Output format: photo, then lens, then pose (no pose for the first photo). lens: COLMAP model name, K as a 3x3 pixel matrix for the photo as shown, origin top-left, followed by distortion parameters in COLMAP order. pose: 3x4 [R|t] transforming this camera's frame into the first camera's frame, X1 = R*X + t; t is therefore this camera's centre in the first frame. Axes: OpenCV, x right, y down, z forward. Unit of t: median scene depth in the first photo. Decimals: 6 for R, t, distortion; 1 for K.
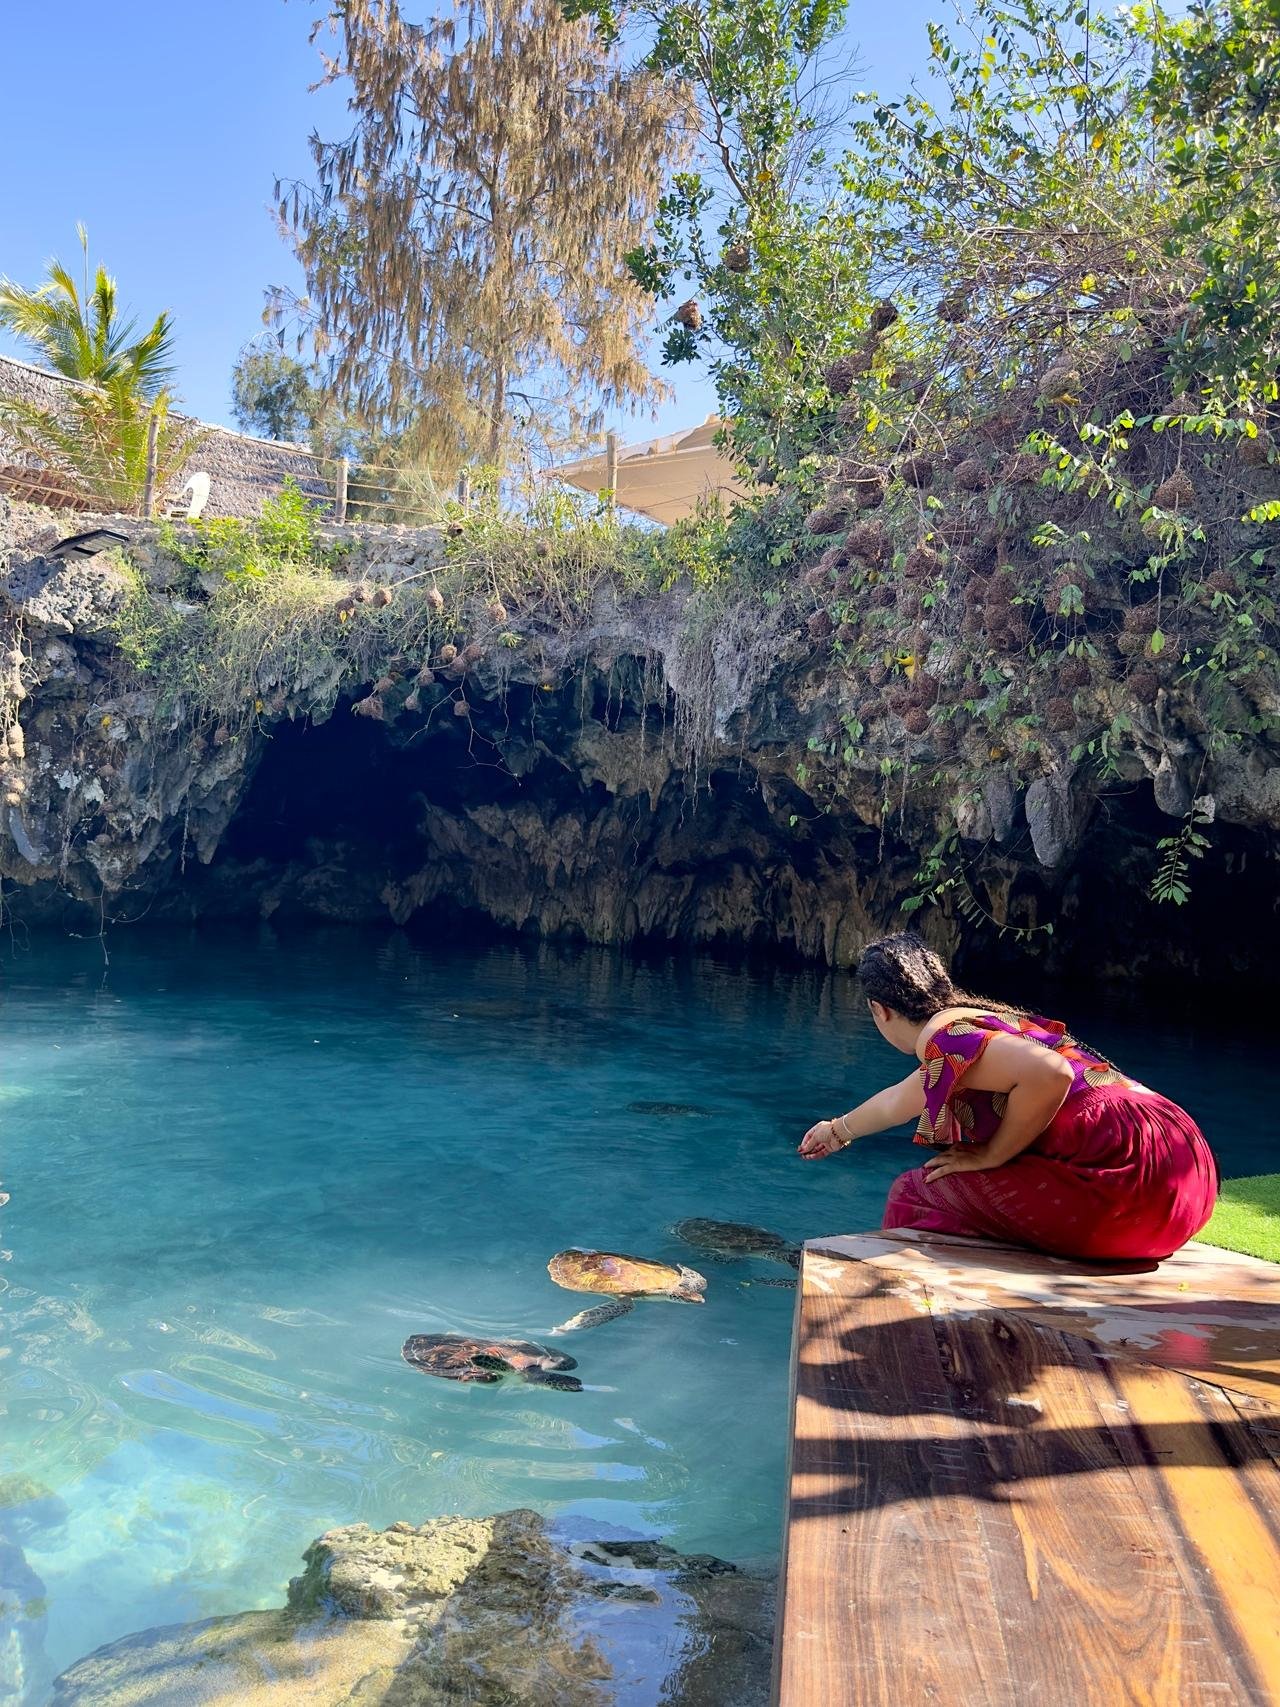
lens RADIAL K [[1410.1, 0, 640.0], [0, 1410.1, 853.5], [0, 0, 1]] dist [0.177545, -0.302360]
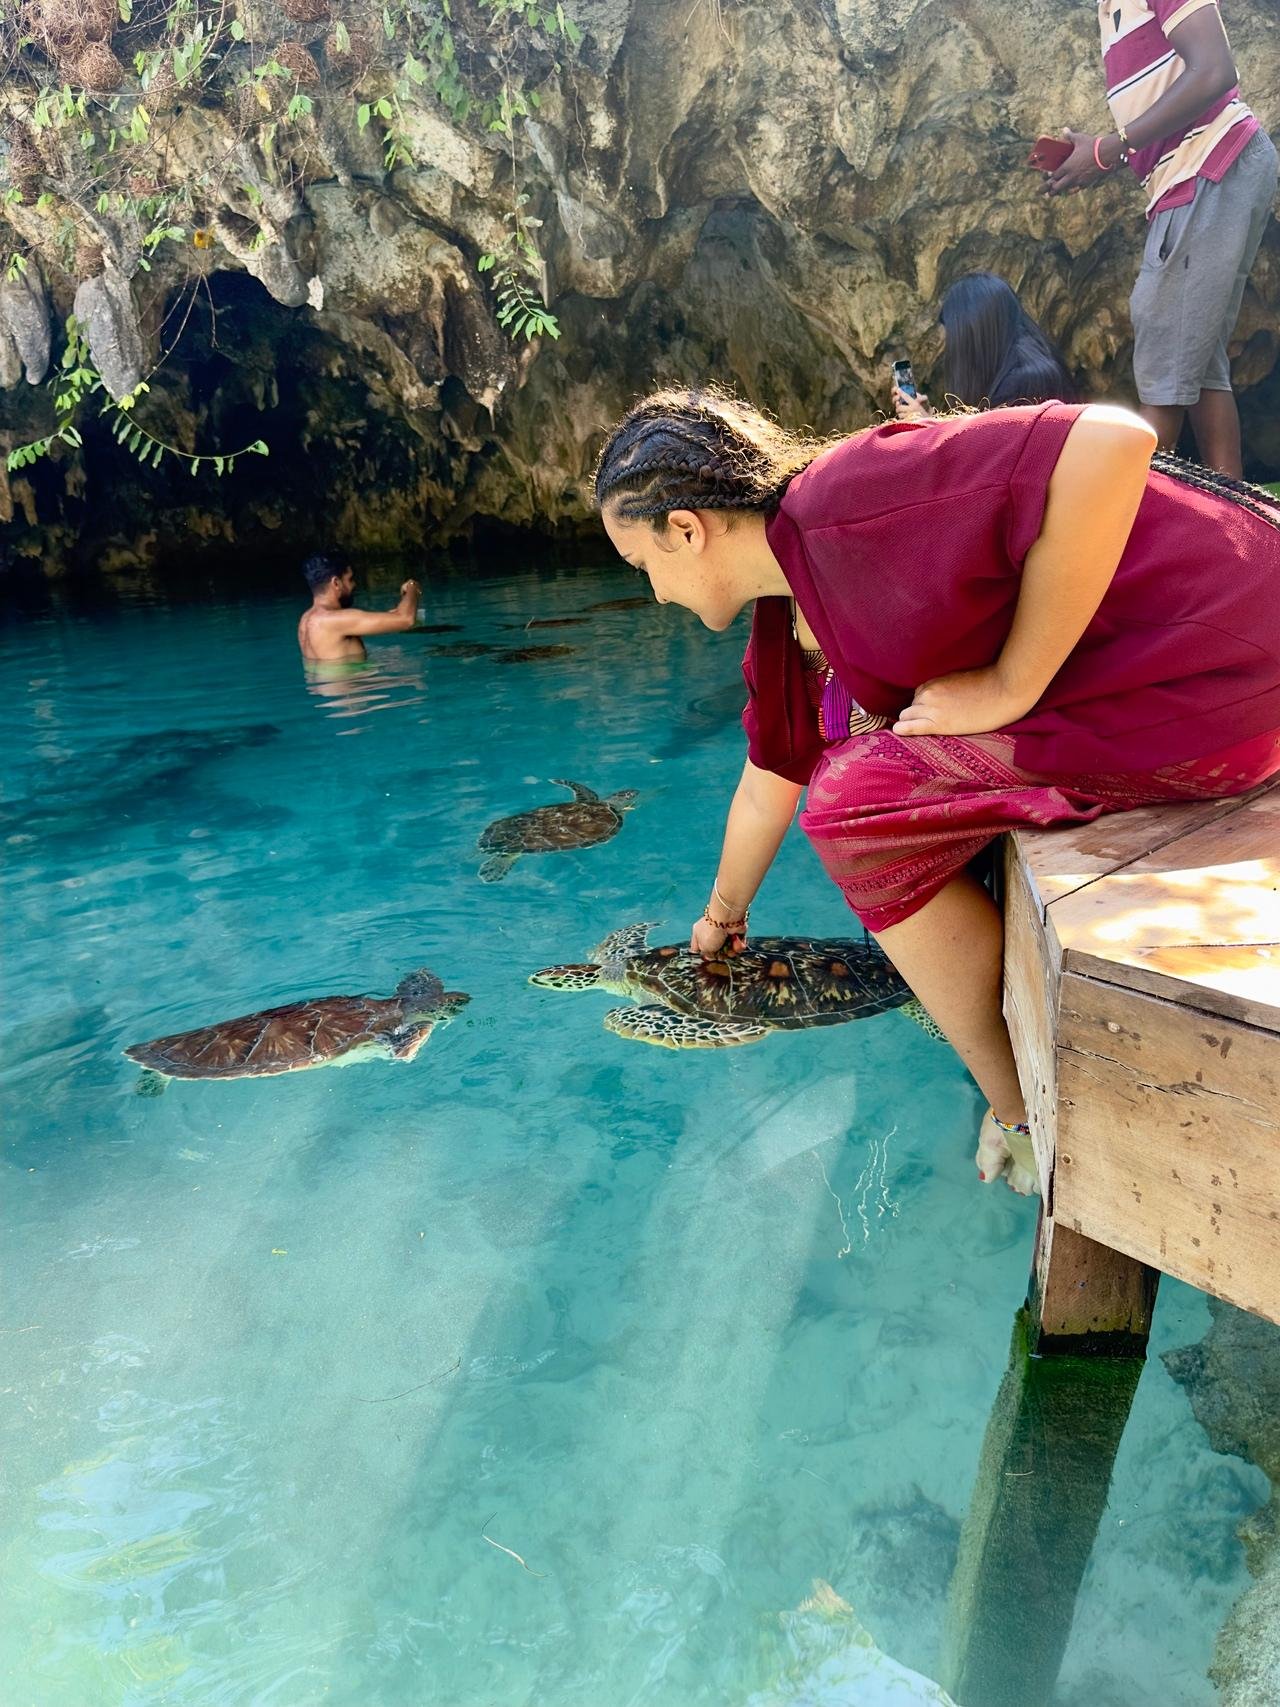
lens RADIAL K [[1424.6, 0, 642.2], [0, 1424.6, 864.1], [0, 0, 1]] dist [0.045432, -0.071535]
pose [[0.721031, -0.315444, 0.616936, -0.050869], [0.134278, 0.937097, 0.322210, 0.023399], [-0.679768, -0.149482, 0.718032, 0.175999]]
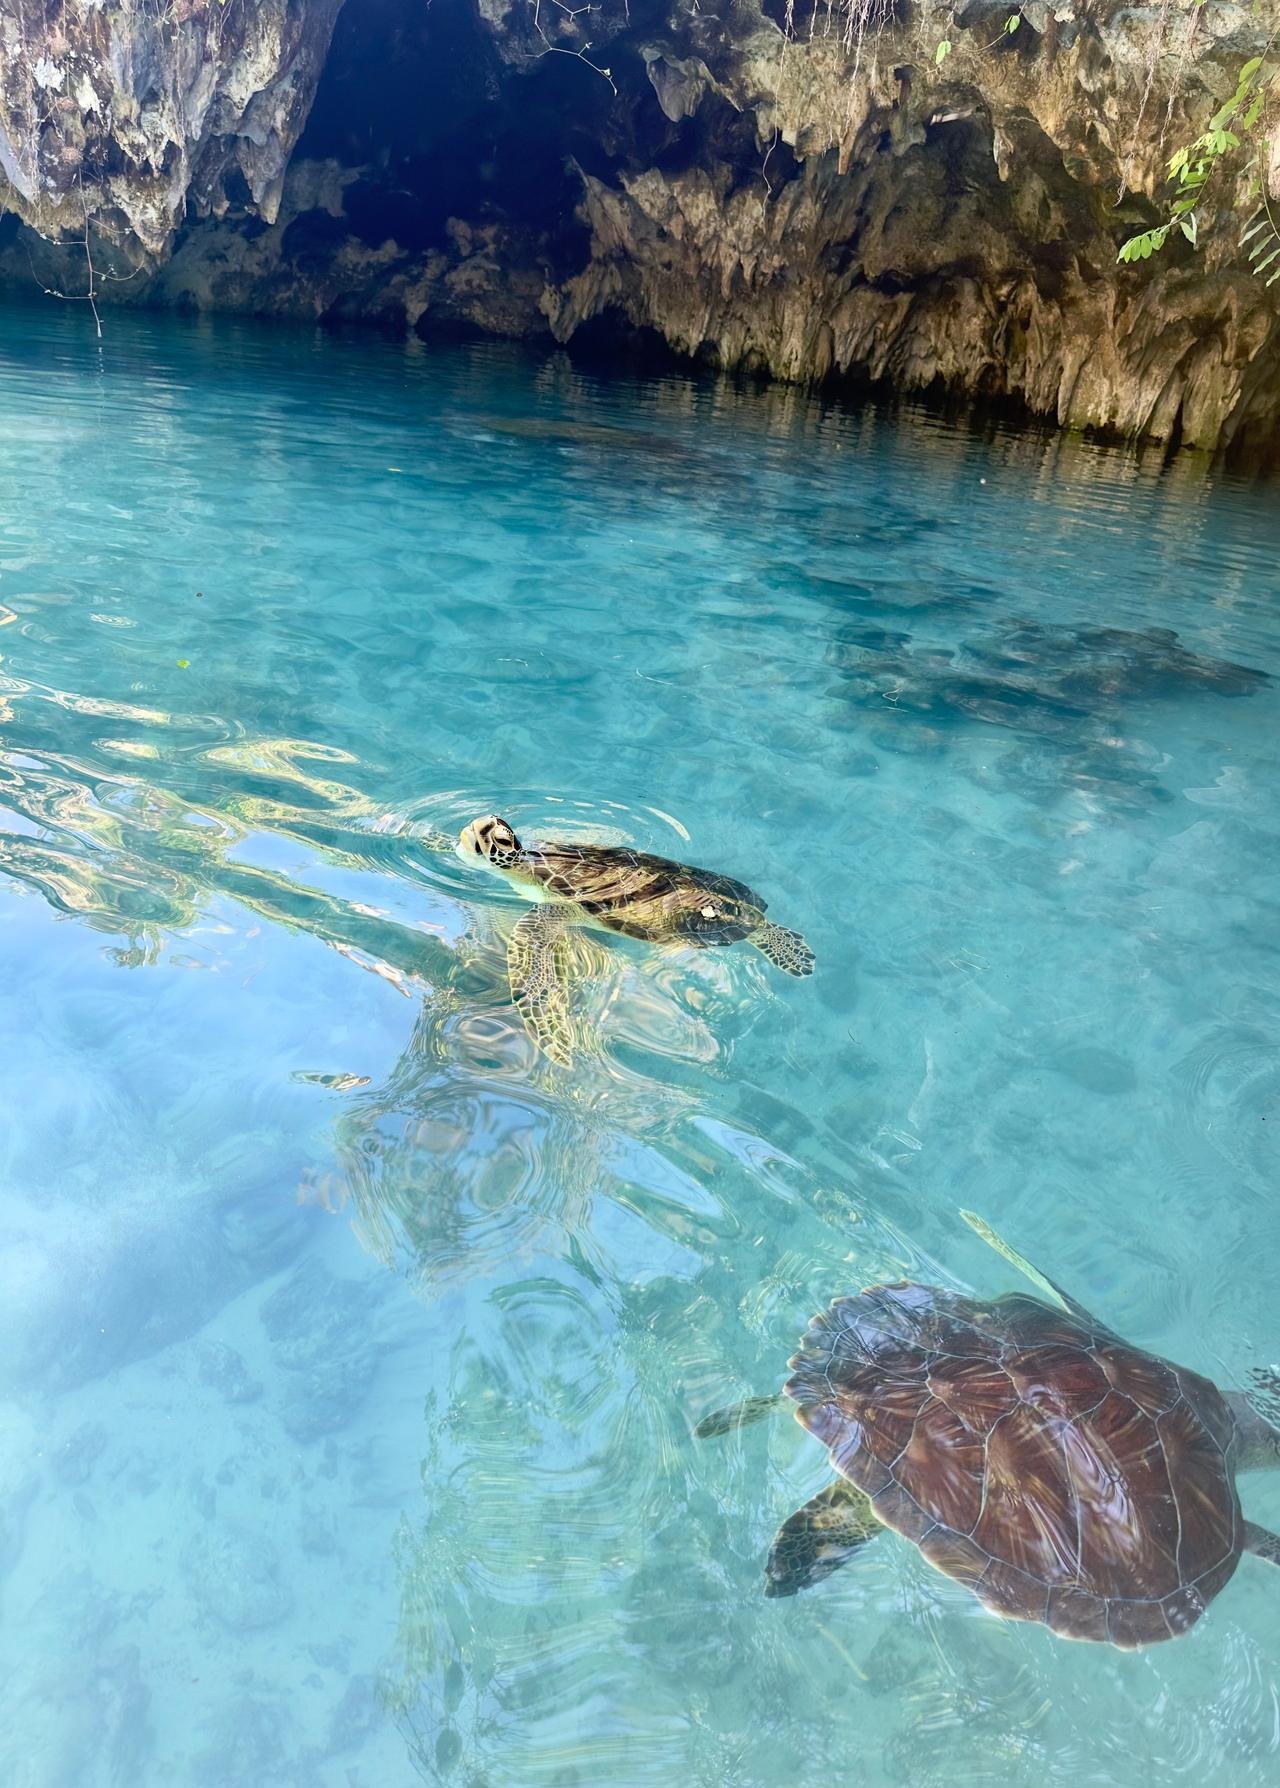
lens RADIAL K [[1285.9, 0, 678.2], [0, 1285.9, 905.8], [0, 0, 1]] dist [0.005687, -0.008482]
pose [[0.983042, 0.121916, -0.136985, 0.070182], [-0.053690, 0.905610, 0.420699, 0.040640], [0.175345, -0.406211, 0.896798, 0.261757]]
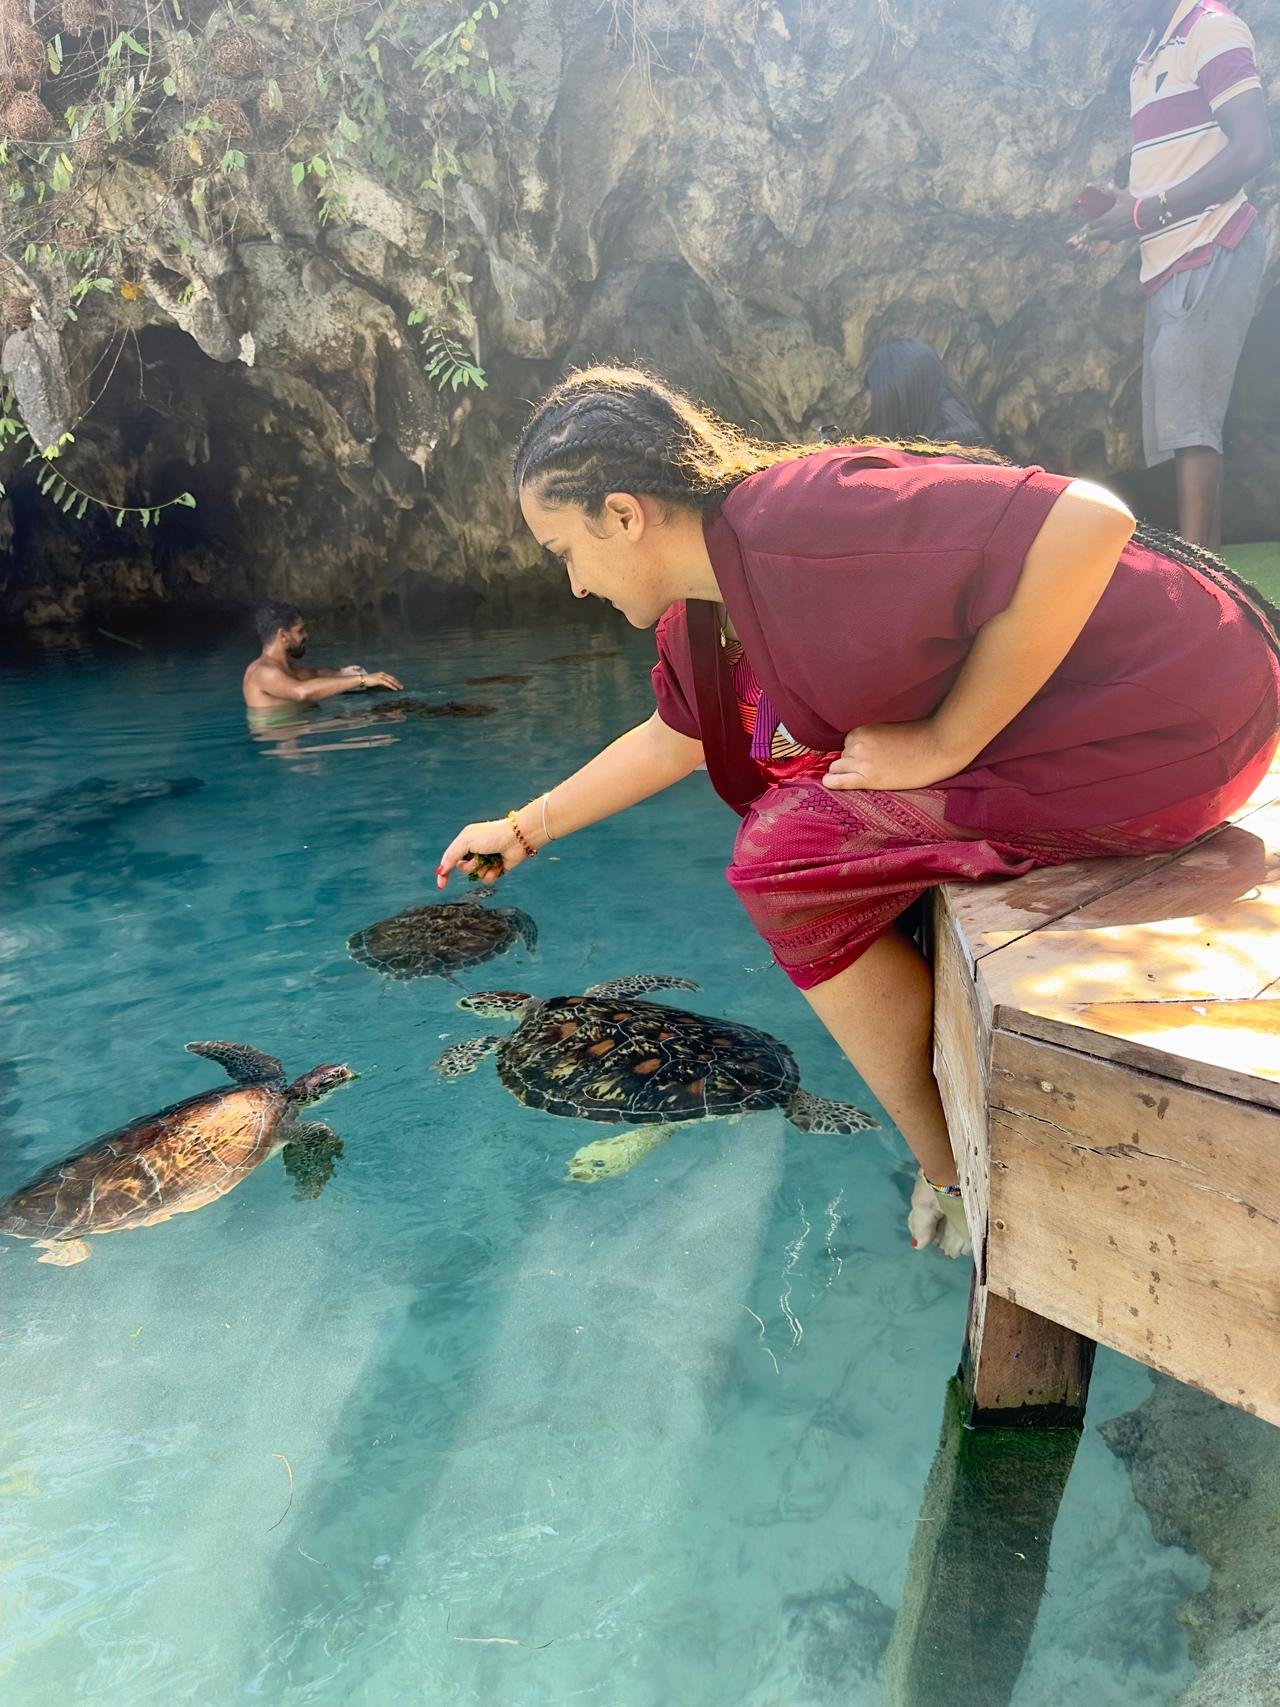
lens RADIAL K [[1419.0, 0, 622.5], [0, 1419.0, 868.5], [0, 0, 1]] dist [0.067955, -0.121310]
pose [[0.700564, -0.289416, 0.652264, -0.047893], [0.120717, 0.948953, 0.291404, 0.025097], [-0.703305, -0.125408, 0.699739, 0.178125]]
